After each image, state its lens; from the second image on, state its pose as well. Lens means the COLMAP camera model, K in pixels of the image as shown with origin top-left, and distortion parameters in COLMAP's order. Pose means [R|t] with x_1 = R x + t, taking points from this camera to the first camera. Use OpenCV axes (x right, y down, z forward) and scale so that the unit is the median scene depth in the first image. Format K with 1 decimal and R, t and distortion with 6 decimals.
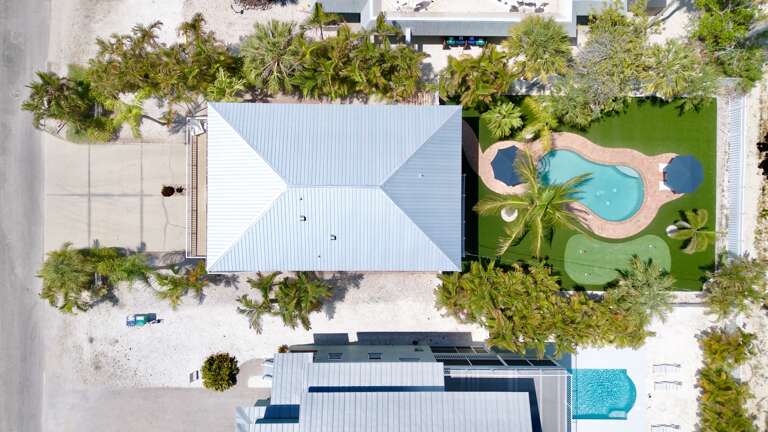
lens RADIAL K [[563.7, 0, 381.4], [0, 563.7, 214.6], [0, 0, 1]] dist [0.084509, -0.087273]
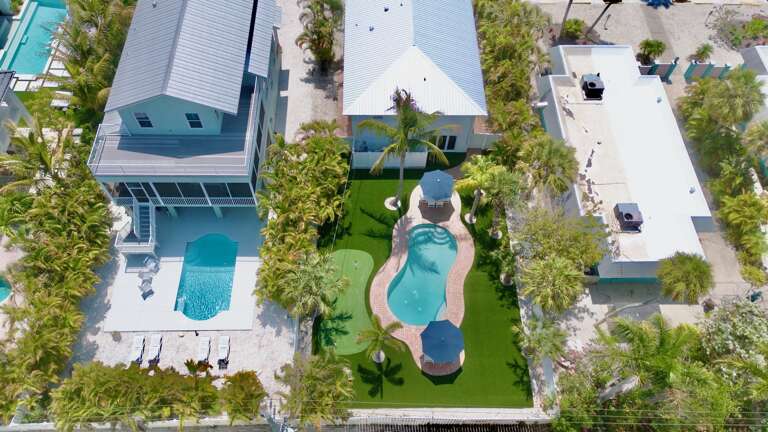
lens RADIAL K [[563.7, 0, 381.4], [0, 563.7, 214.6], [0, 0, 1]] dist [0.084509, -0.087273]
pose [[0.021268, 0.839244, -0.543340, 0.813780], [-0.999461, 0.004263, -0.032538, 0.052282], [-0.024991, 0.543739, 0.838882, 0.134664]]
